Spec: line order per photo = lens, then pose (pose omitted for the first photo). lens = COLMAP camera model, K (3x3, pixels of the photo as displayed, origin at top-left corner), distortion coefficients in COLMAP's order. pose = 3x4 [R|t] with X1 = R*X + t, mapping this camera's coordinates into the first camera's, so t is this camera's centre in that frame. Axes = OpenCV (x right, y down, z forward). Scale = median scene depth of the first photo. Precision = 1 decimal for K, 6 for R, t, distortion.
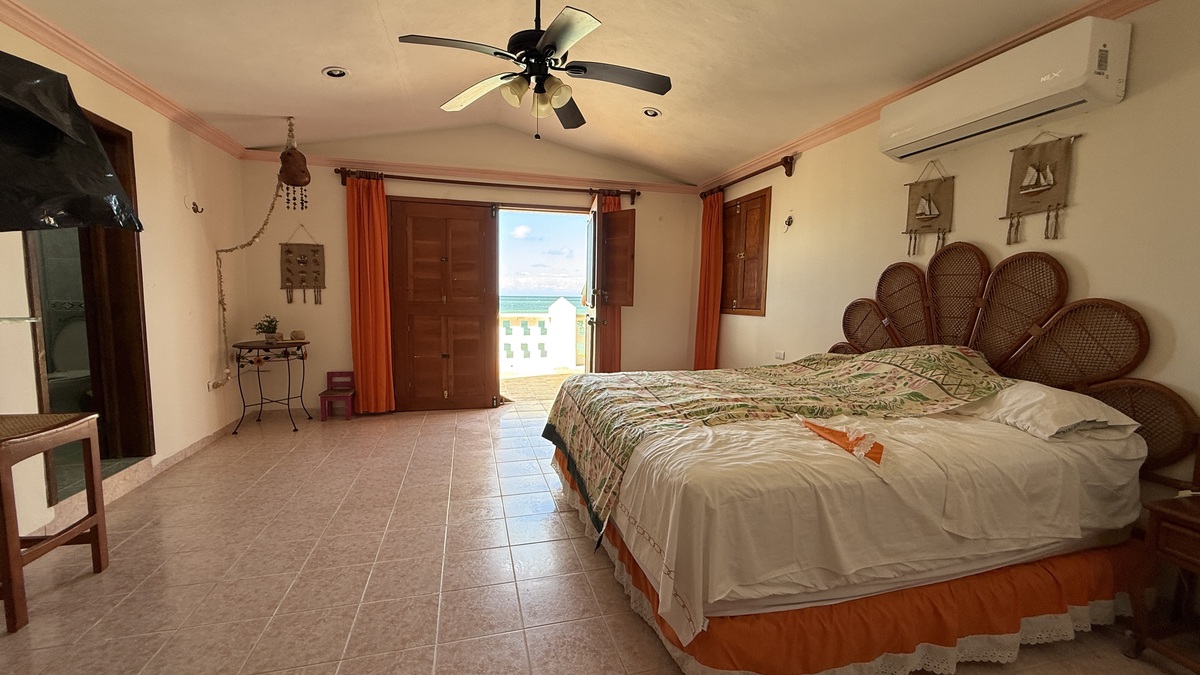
lens RADIAL K [[475.0, 0, 600.1], [0, 475.0, 338.4], [0, 0, 1]] dist [0.000033, -0.000161]
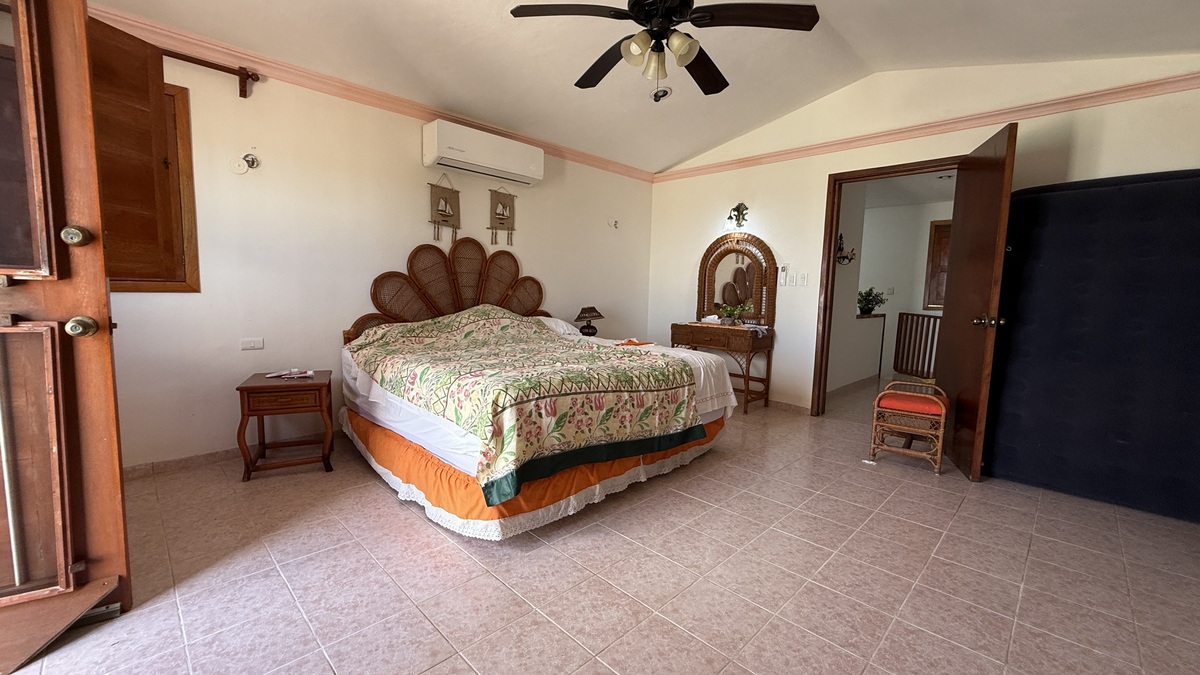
lens RADIAL K [[475.0, 0, 598.0], [0, 475.0, 337.7], [0, 0, 1]] dist [0.000033, -0.000161]
pose [[-0.490193, -0.116413, 0.863805, -0.855569], [0.045157, 0.986318, 0.158550, -0.112297], [-0.870443, 0.116727, -0.478229, 1.475655]]
